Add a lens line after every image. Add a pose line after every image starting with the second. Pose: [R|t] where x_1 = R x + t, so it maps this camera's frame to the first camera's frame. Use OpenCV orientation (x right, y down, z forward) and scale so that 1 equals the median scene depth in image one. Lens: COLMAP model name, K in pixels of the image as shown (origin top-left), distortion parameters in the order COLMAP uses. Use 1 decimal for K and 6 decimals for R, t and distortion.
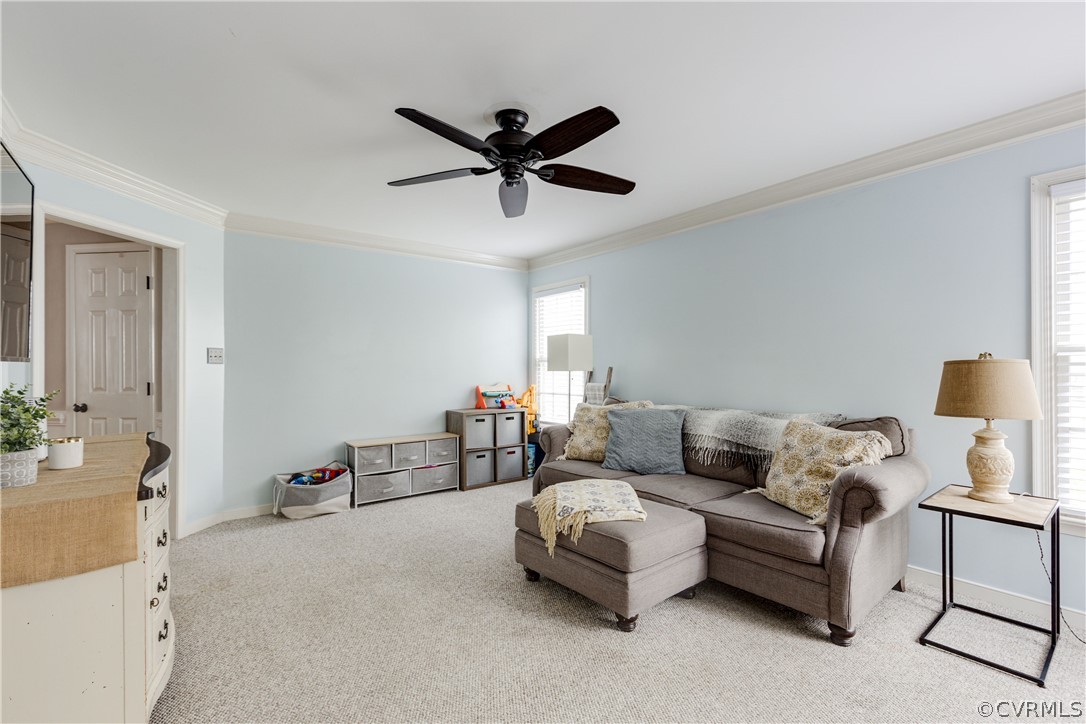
lens RADIAL K [[488.3, 0, 537.9], [0, 488.3, 357.6], [0, 0, 1]] dist [0.008787, -0.002474]
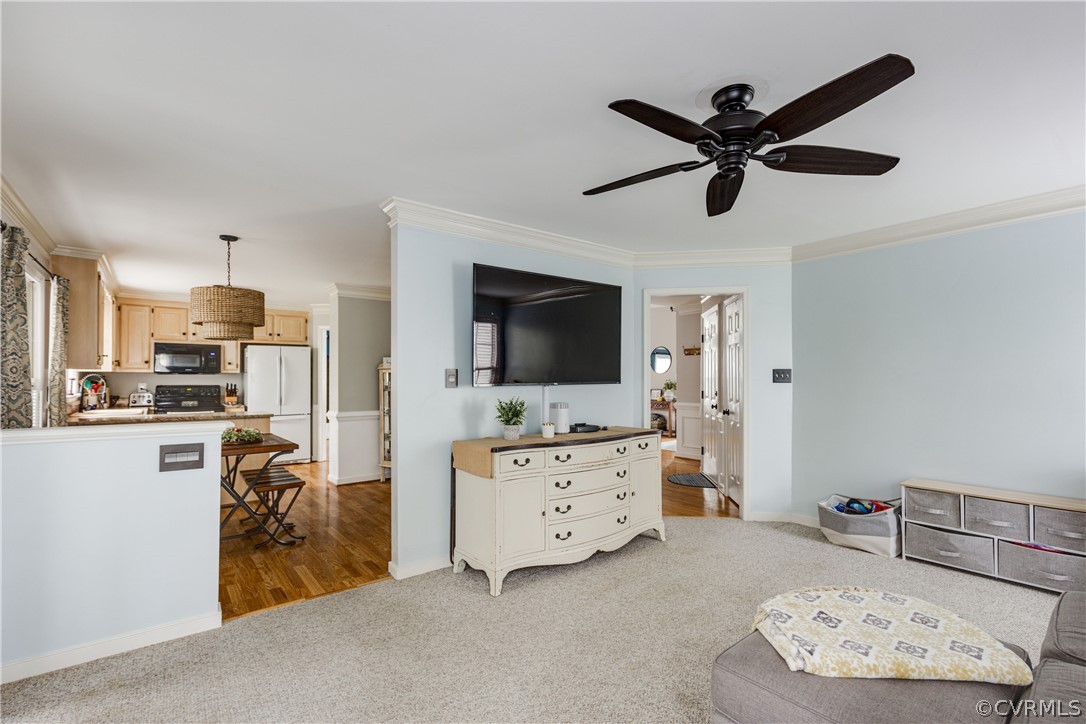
lens RADIAL K [[488.3, 0, 551.5], [0, 488.3, 371.4], [0, 0, 1]] dist [0.008787, -0.002474]
pose [[0.023971, -0.011605, -0.999645, 0.476755], [0.020491, 0.999728, -0.011114, -0.013342], [0.999503, -0.020218, 0.024202, 0.421563]]
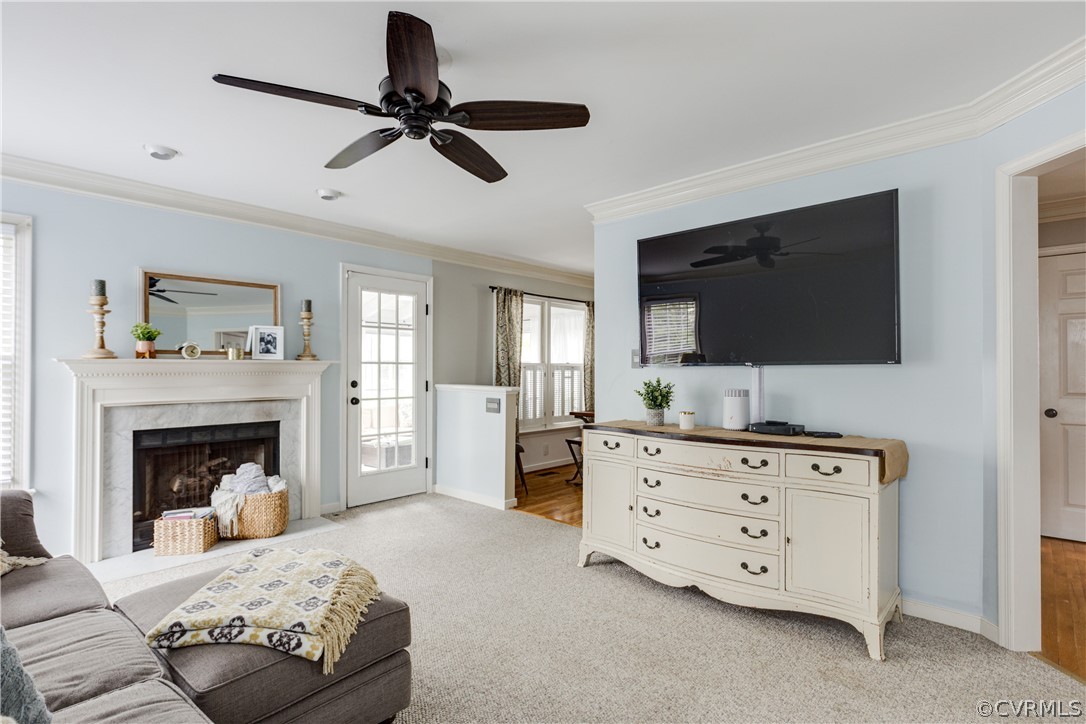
lens RADIAL K [[539.5, 0, 543.0], [0, 539.5, 366.1], [0, 0, 1]] dist [0.001444, -0.003544]
pose [[-0.984875, 0.001520, -0.173259, -0.065182], [0.006091, 0.999647, -0.025858, 0.023230], [0.173158, -0.026522, -0.984537, 1.181298]]
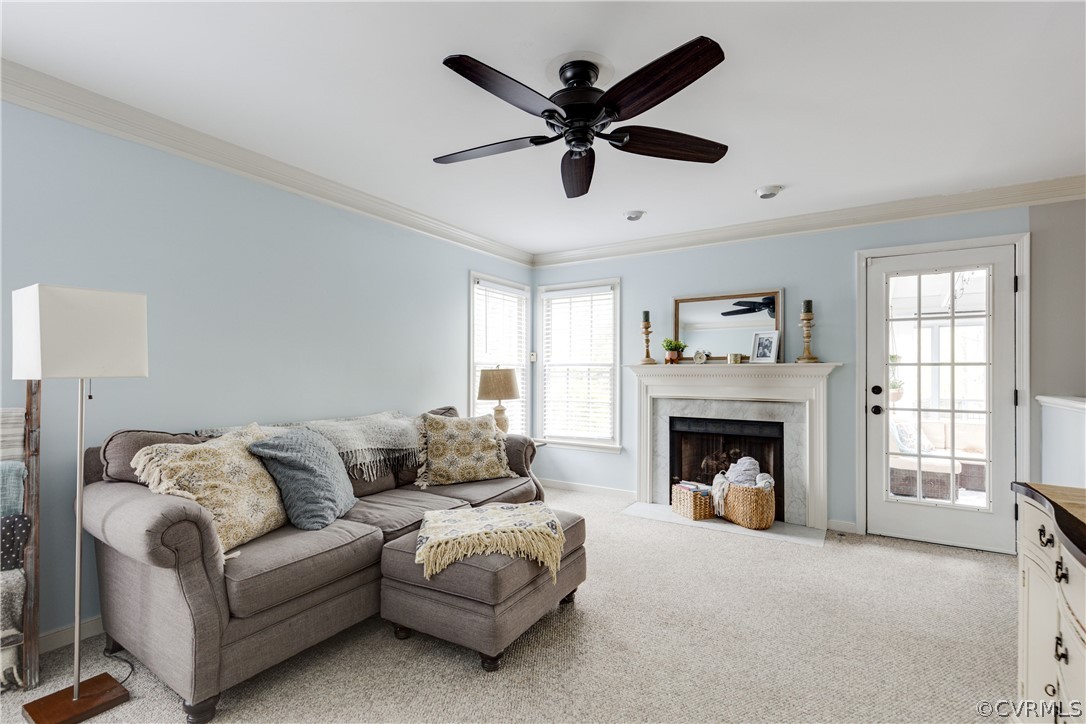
lens RADIAL K [[488.3, 0, 544.9], [0, 488.3, 371.6], [0, 0, 1]] dist [0.008787, -0.002474]
pose [[-0.350356, 0.003032, 0.936612, -0.503319], [-0.021289, 0.999711, -0.011200, 0.018855], [-0.936375, -0.023863, -0.350190, 0.837961]]
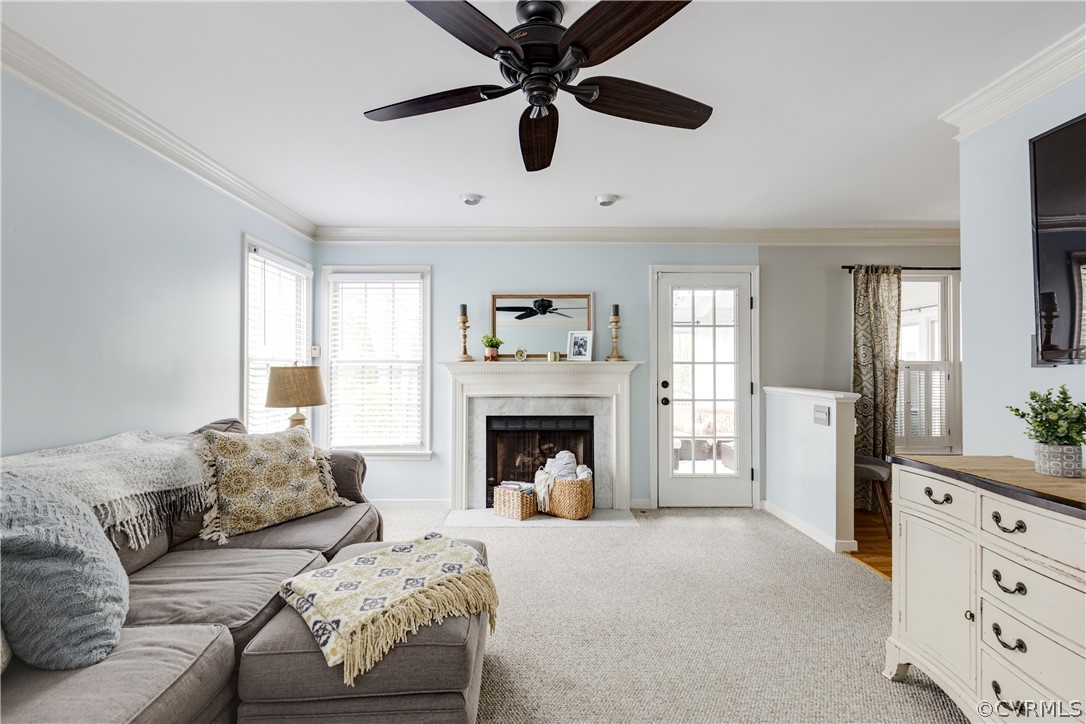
lens RADIAL K [[488.3, 0, 536.4], [0, 488.3, 364.8], [0, 0, 1]] dist [0.008787, -0.002474]
pose [[-0.795100, 0.008034, 0.606425, -0.290461], [-0.011029, 0.999555, -0.027702, 0.019500], [-0.606378, -0.028714, -0.794658, 0.965828]]
